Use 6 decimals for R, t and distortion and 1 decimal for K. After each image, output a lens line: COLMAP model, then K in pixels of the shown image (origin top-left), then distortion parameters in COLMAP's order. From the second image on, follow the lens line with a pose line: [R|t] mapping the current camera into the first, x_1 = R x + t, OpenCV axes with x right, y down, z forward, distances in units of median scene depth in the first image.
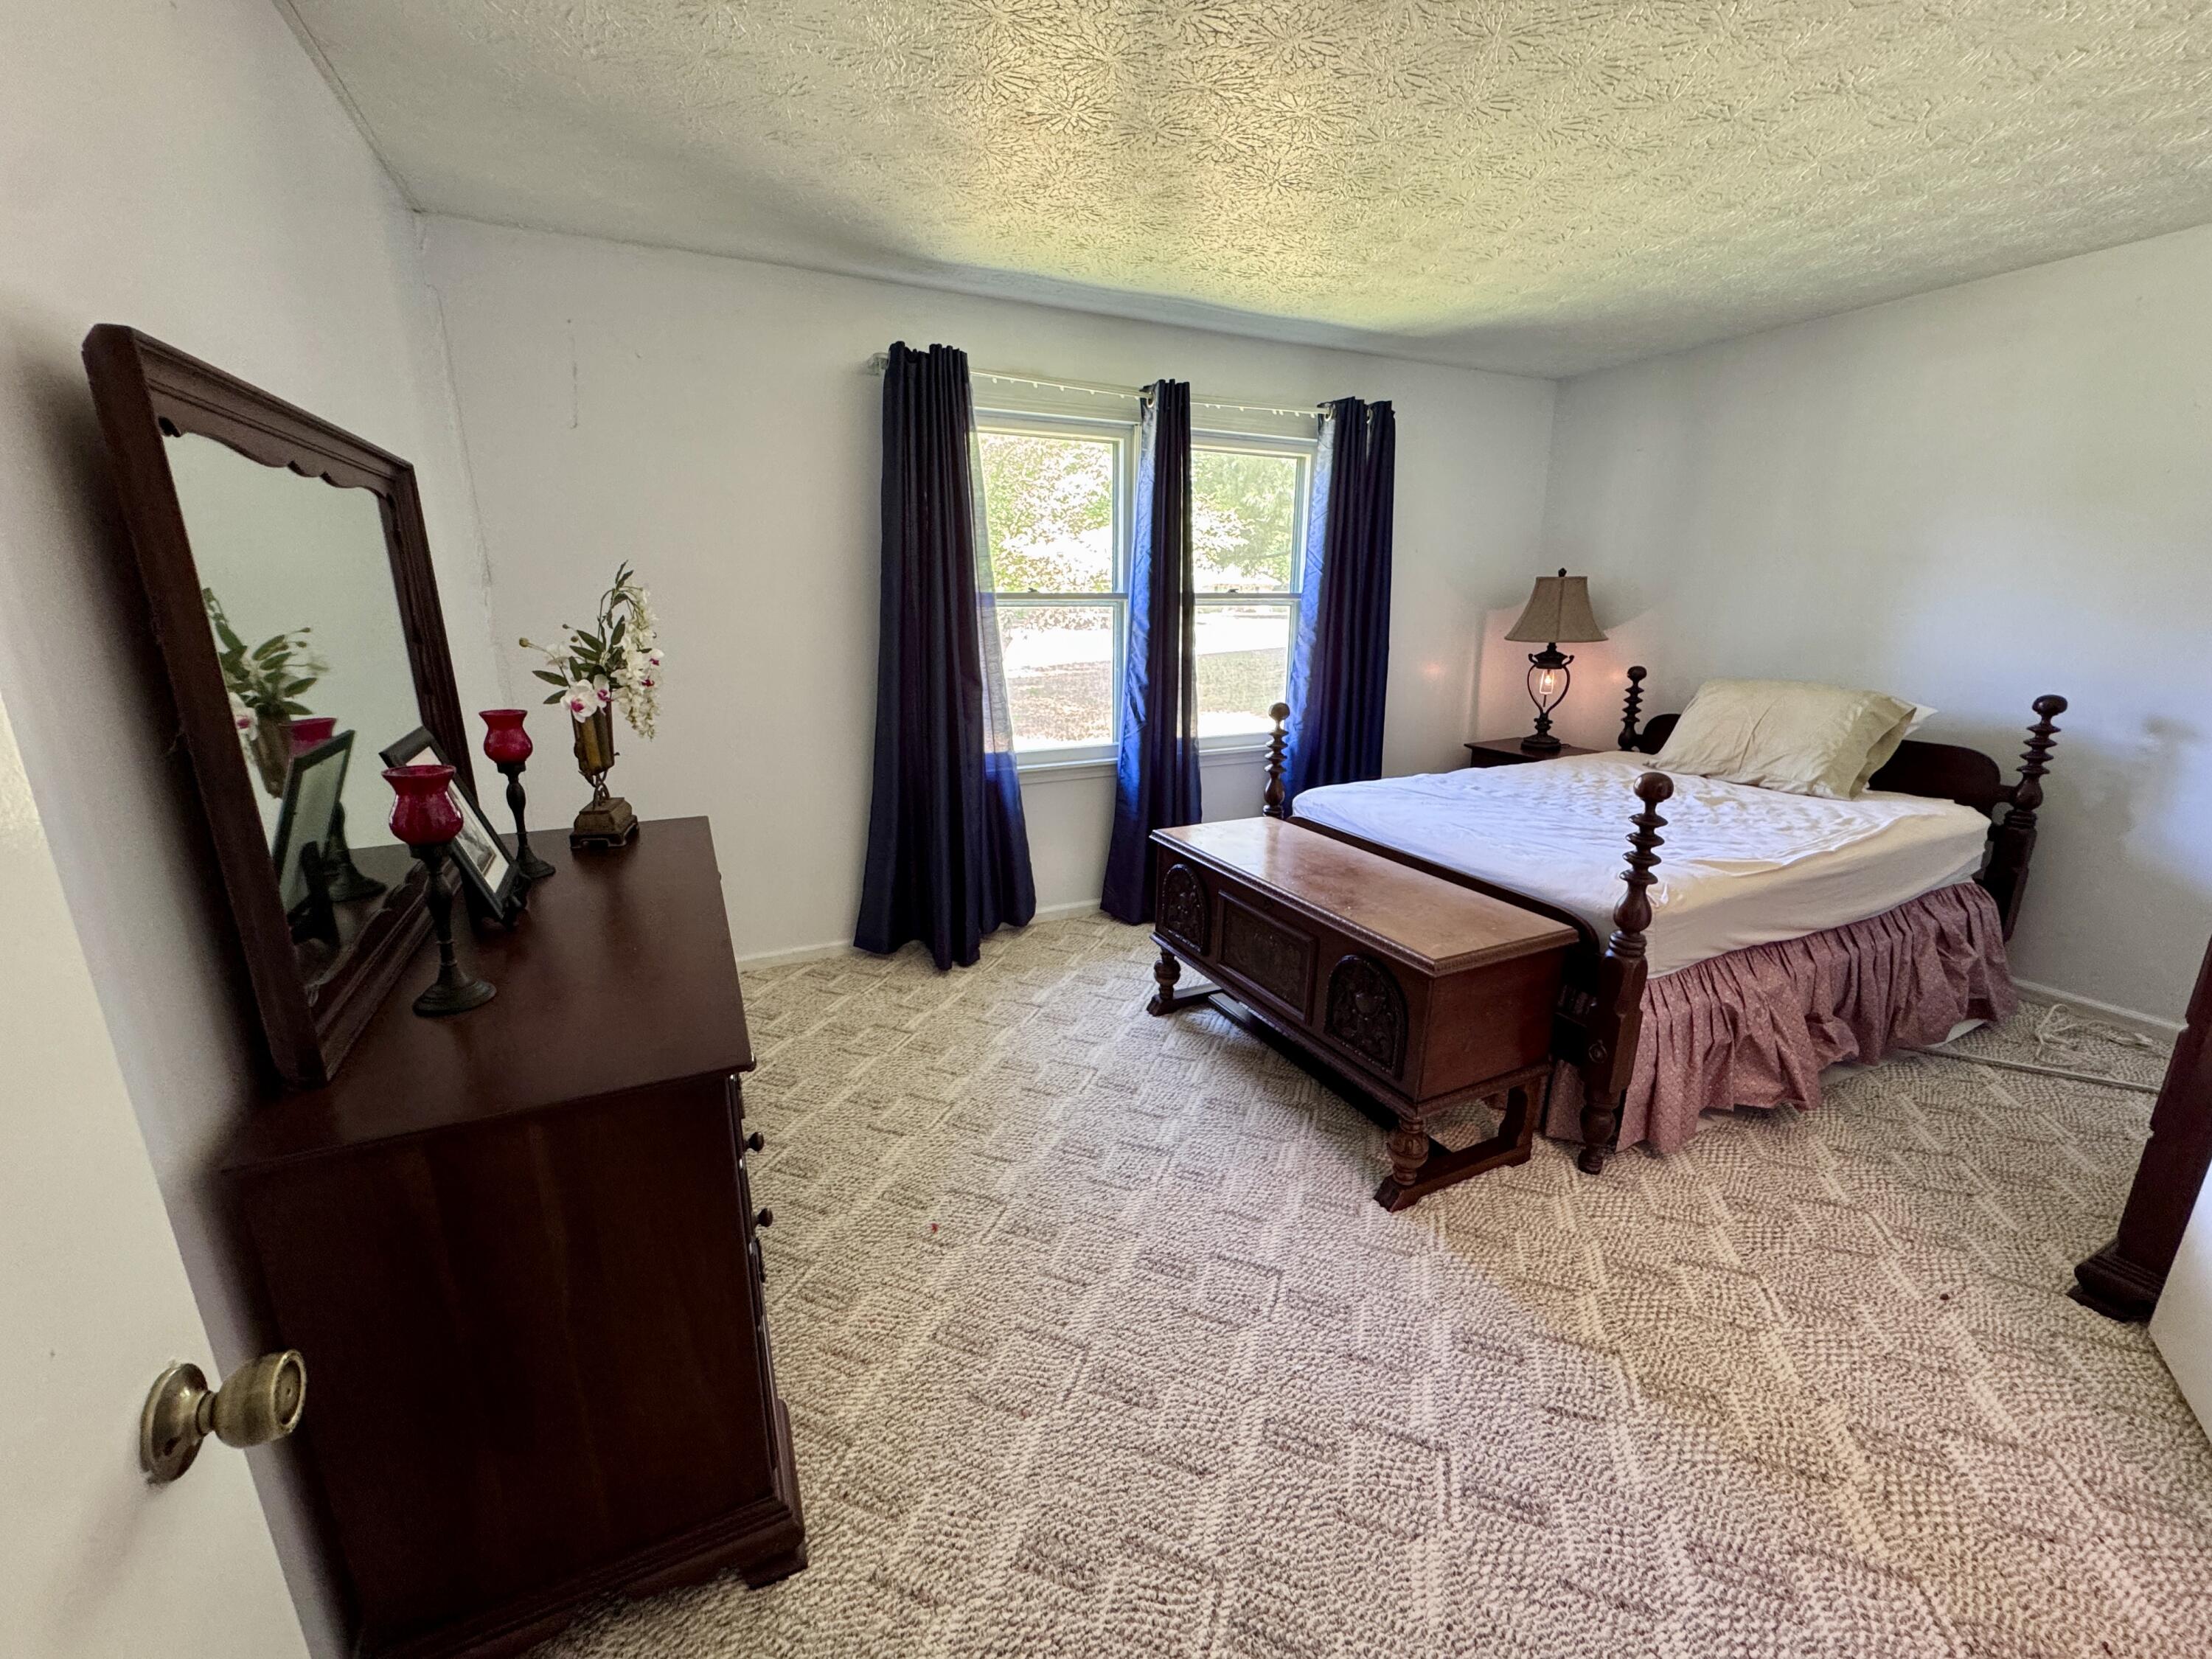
lens RADIAL K [[883.6, 0, 1105.8], [0, 883.6, 829.4], [0, 0, 1]] dist [-0.002743, -0.000298]
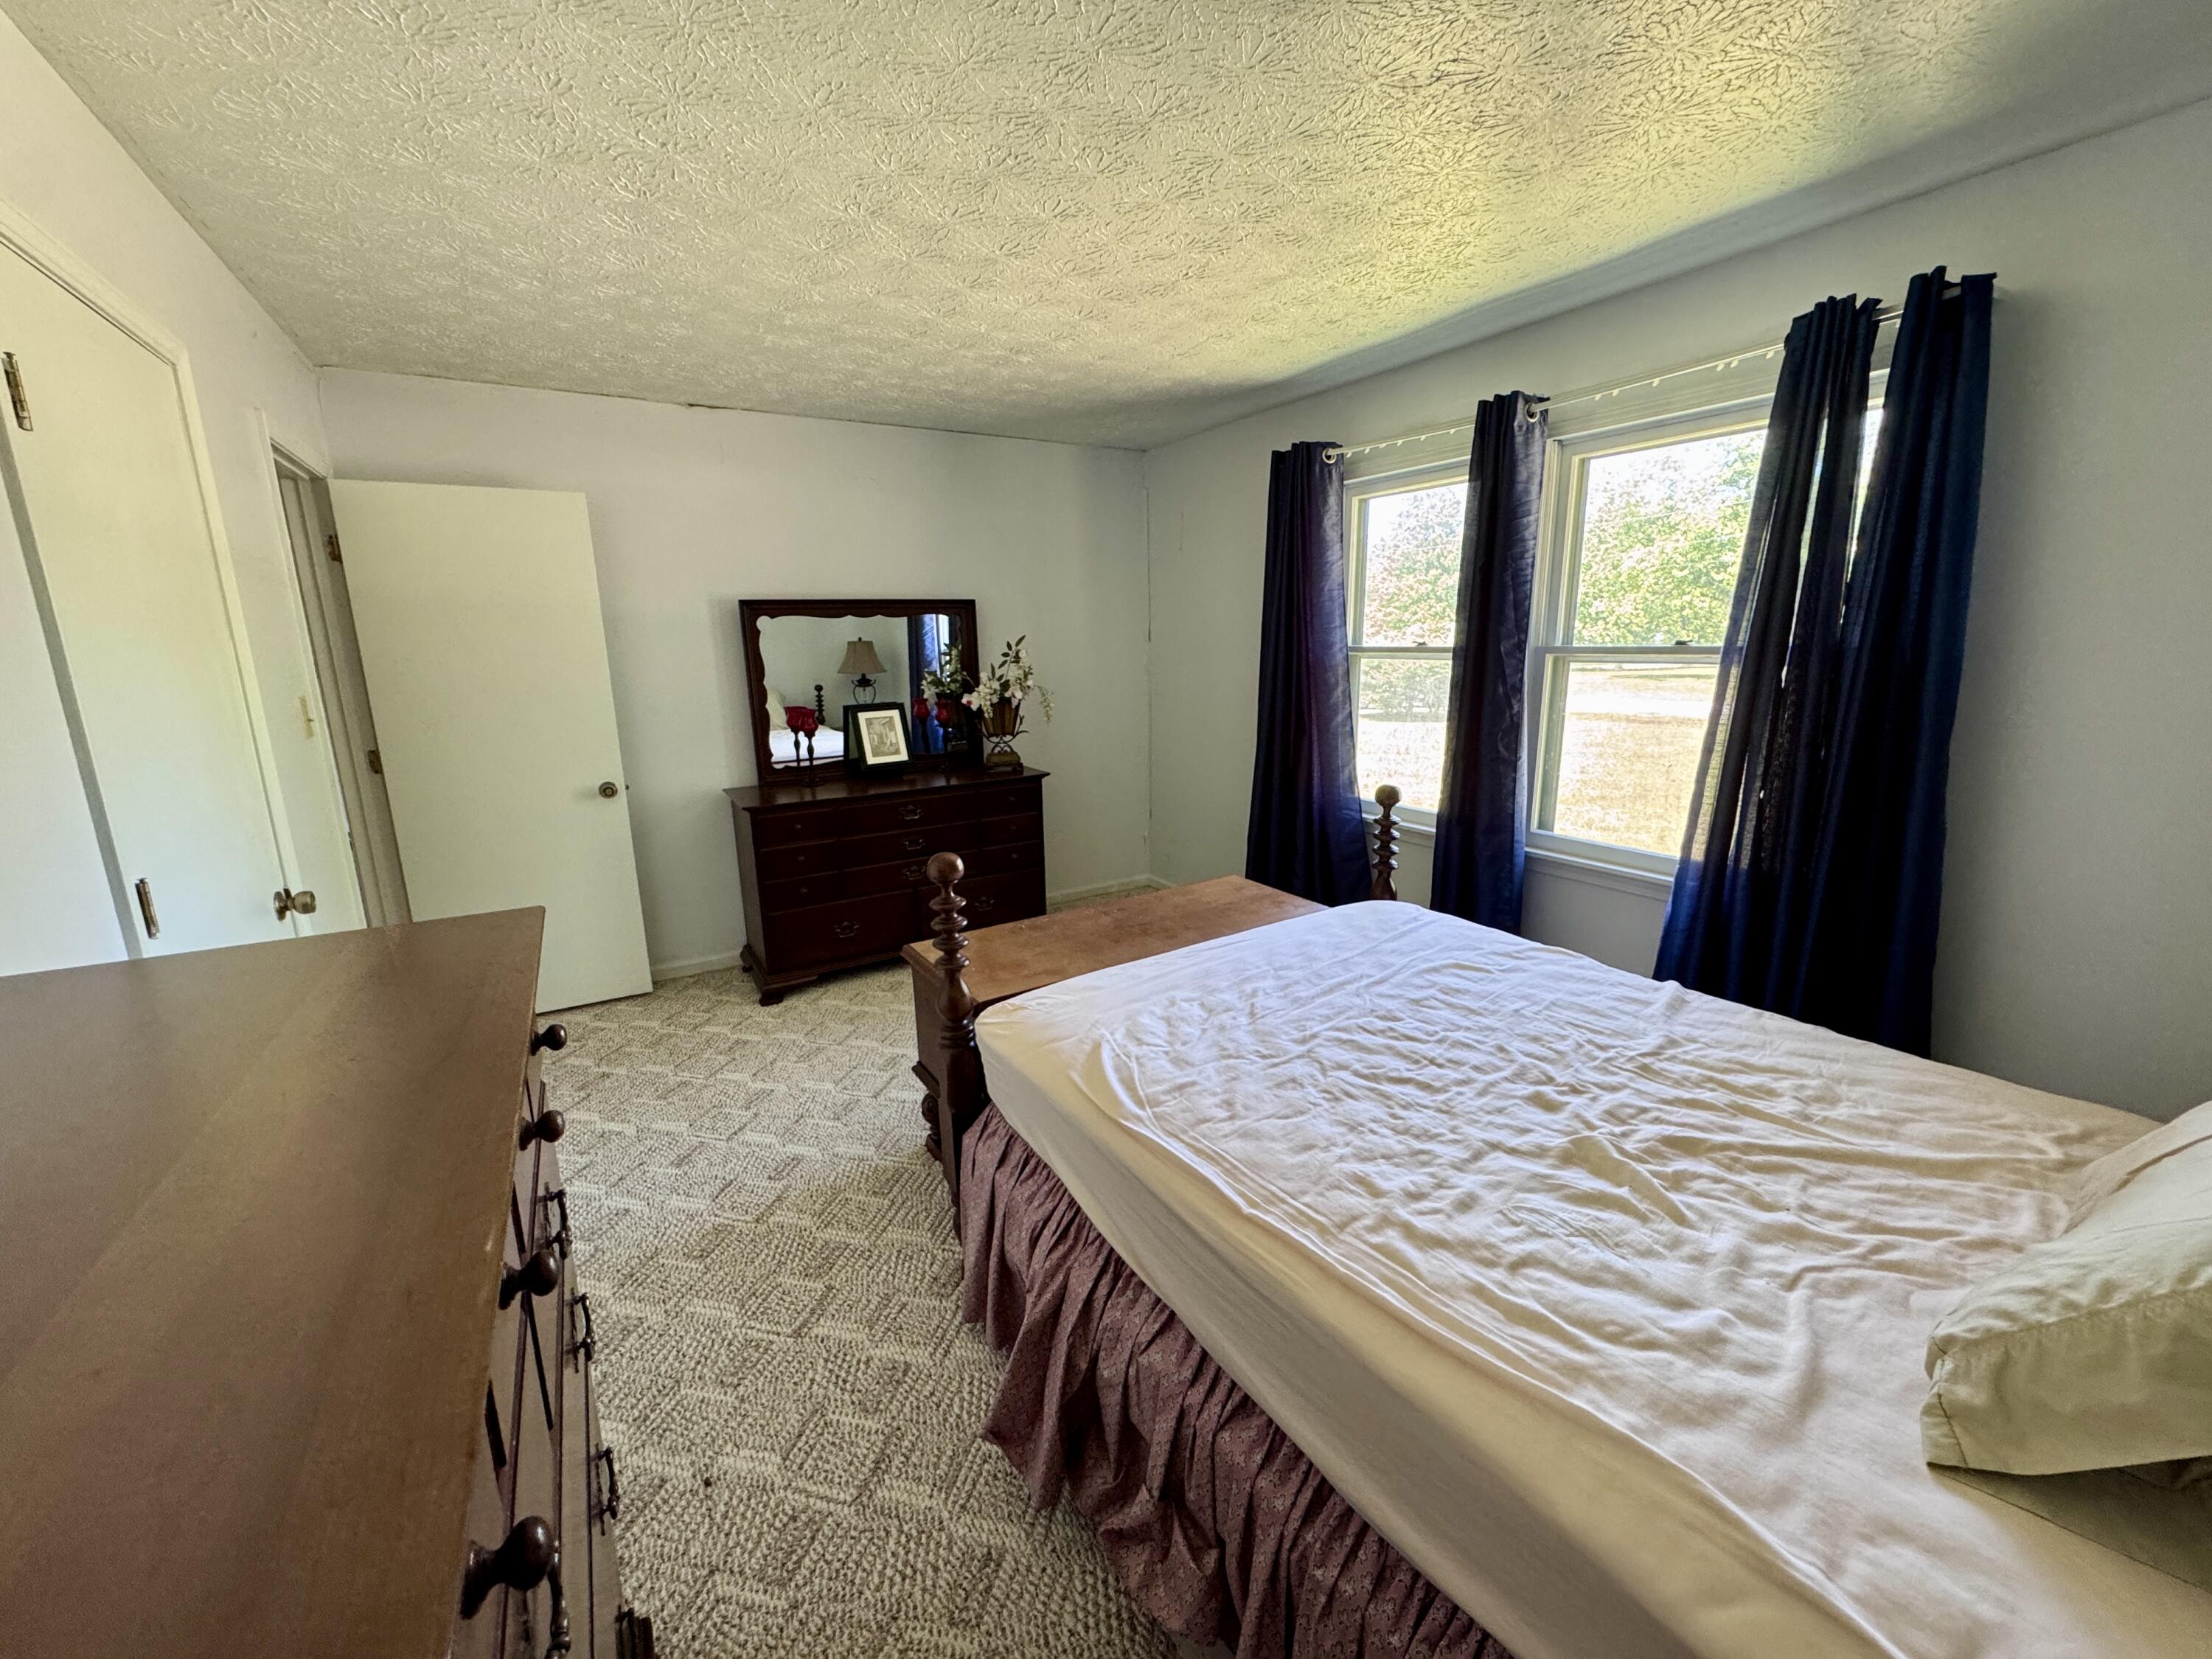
lens RADIAL K [[883.6, 0, 1101.7], [0, 883.6, 829.2], [0, 0, 1]] dist [-0.002743, -0.000298]
pose [[0.090047, 0.210316, -0.973478, 1.054915], [-0.243187, 0.952505, 0.183290, -0.204248], [0.965791, 0.220232, 0.136917, 0.694439]]
